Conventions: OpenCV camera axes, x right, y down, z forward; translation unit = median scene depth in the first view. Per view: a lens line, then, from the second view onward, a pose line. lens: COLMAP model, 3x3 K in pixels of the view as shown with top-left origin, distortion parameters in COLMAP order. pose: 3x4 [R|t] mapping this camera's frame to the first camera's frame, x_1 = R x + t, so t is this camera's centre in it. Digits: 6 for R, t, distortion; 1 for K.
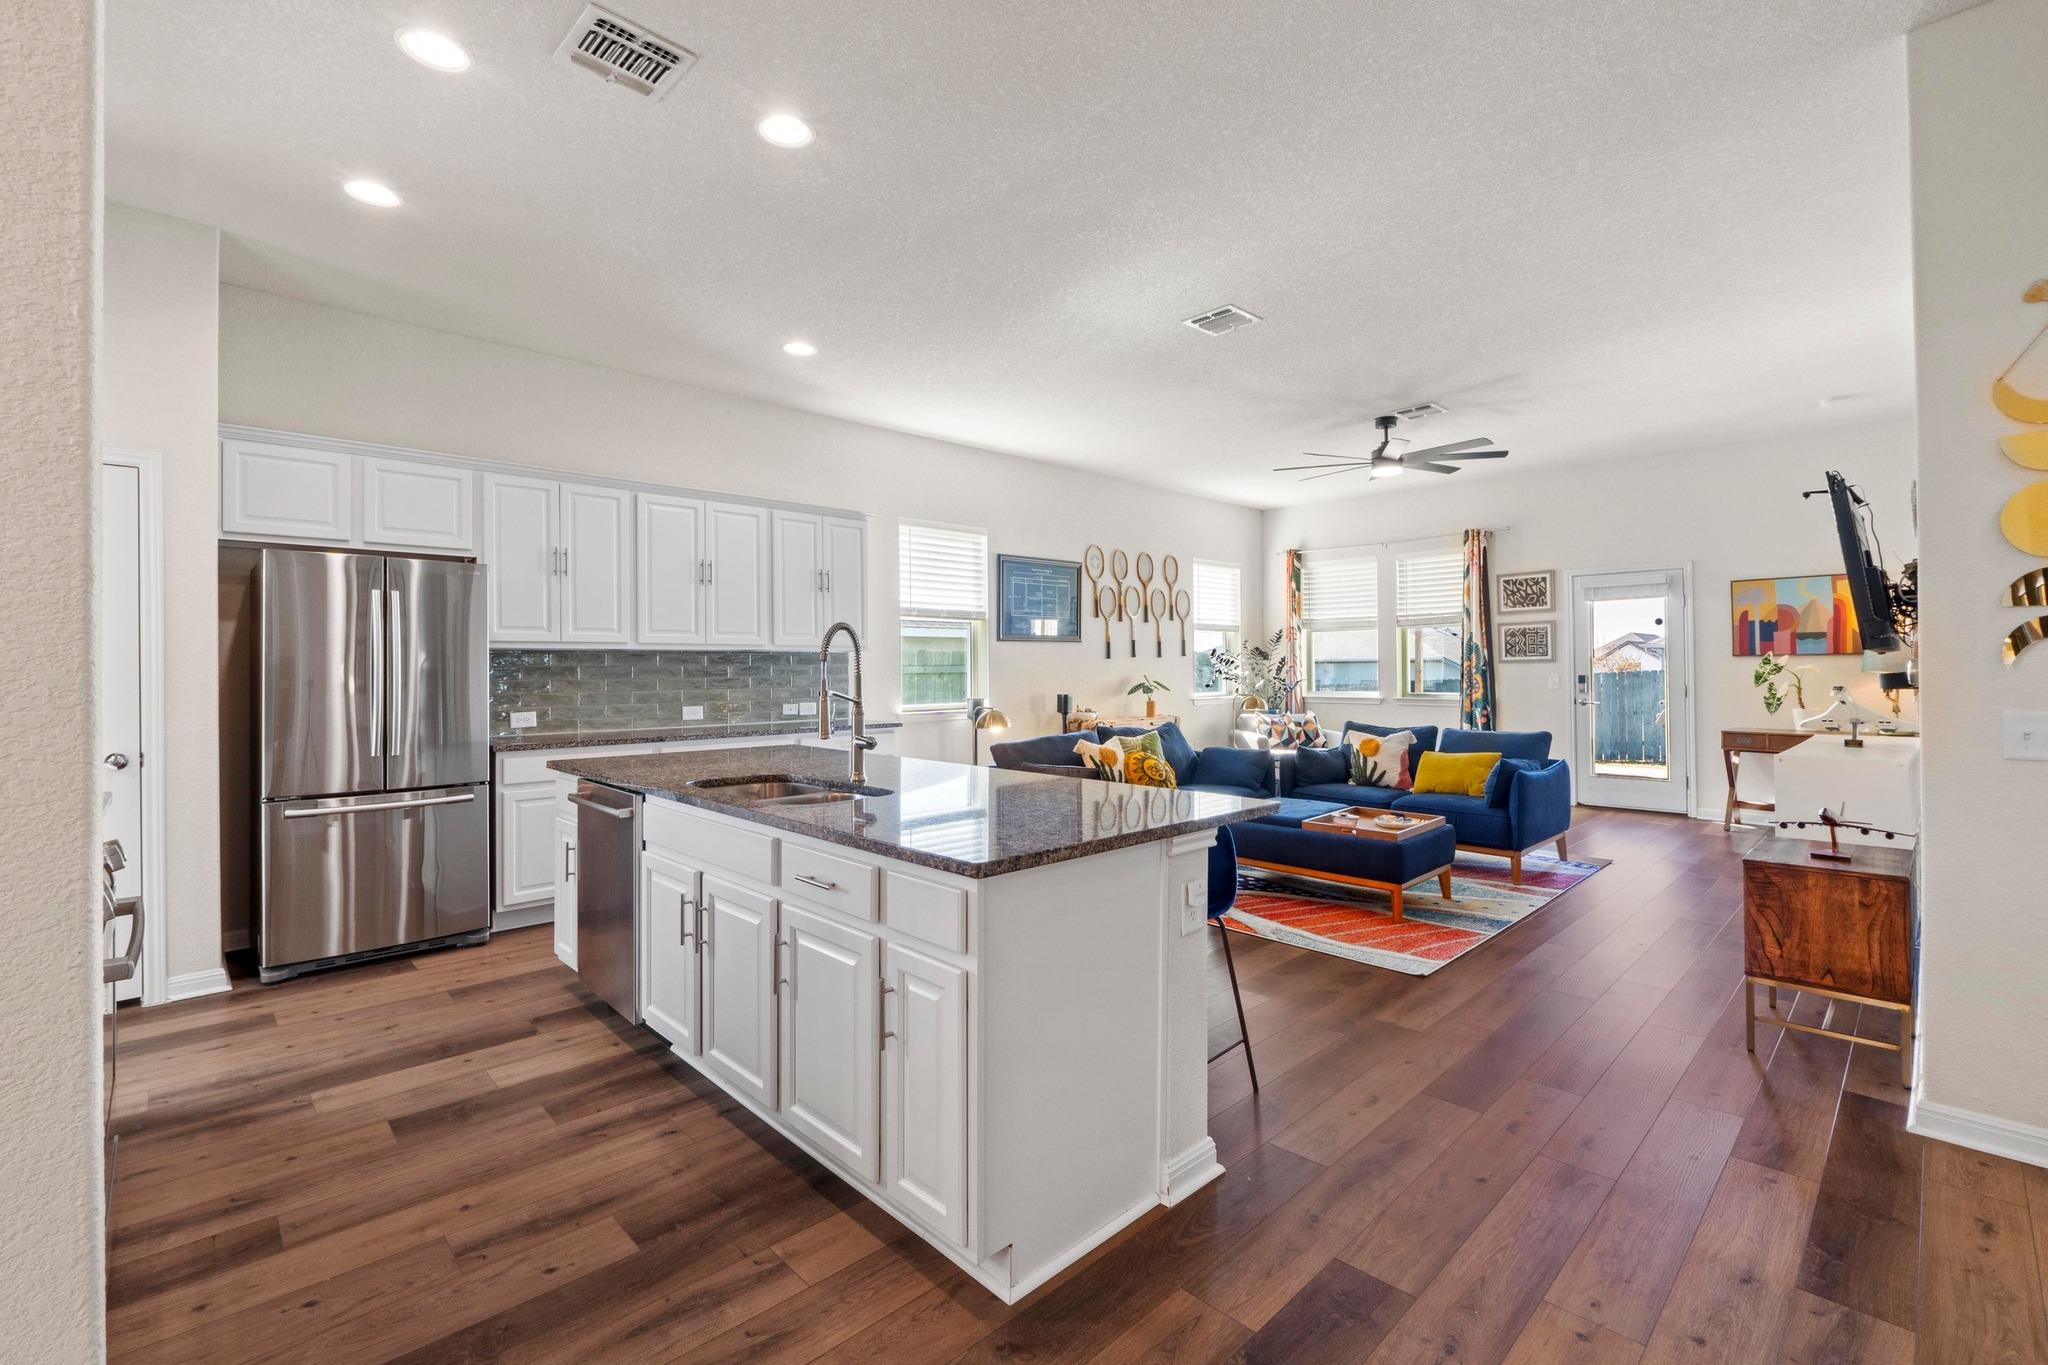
lens RADIAL K [[884.5, 0, 1027.9], [0, 884.5, 666.6], [0, 0, 1]] dist [-0.020648, -0.000318]
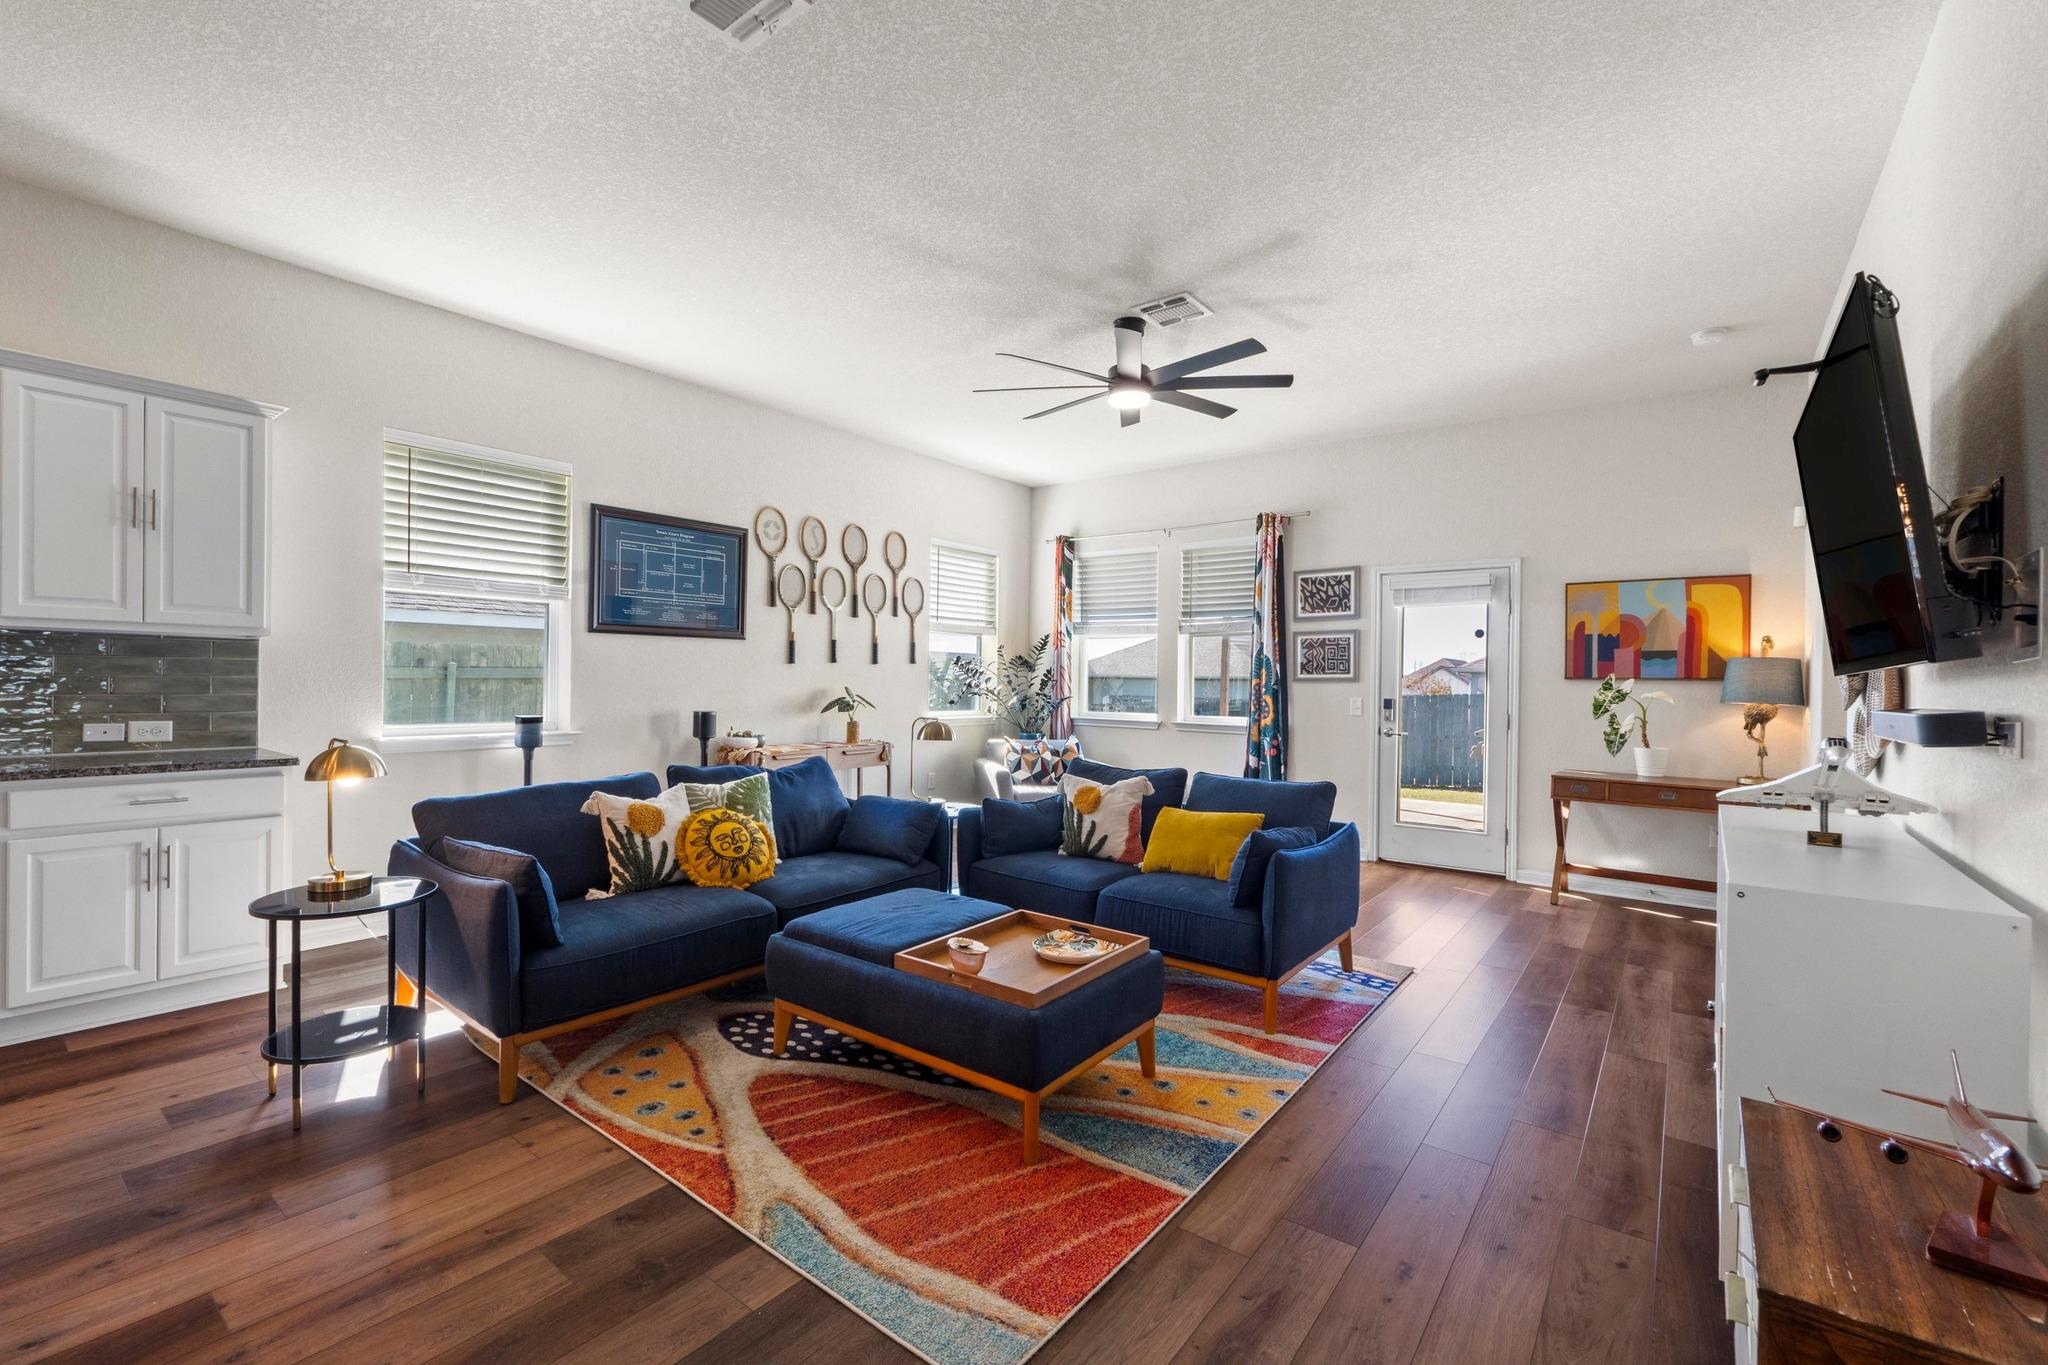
lens RADIAL K [[884.5, 0, 1020.7], [0, 884.5, 692.0], [0, 0, 1]] dist [-0.020648, -0.000318]
pose [[0.987595, 0.020503, 0.155679, 0.200432], [-0.022923, 0.999642, 0.013763, 0.000272], [-0.155341, -0.017161, 0.987712, 0.295287]]
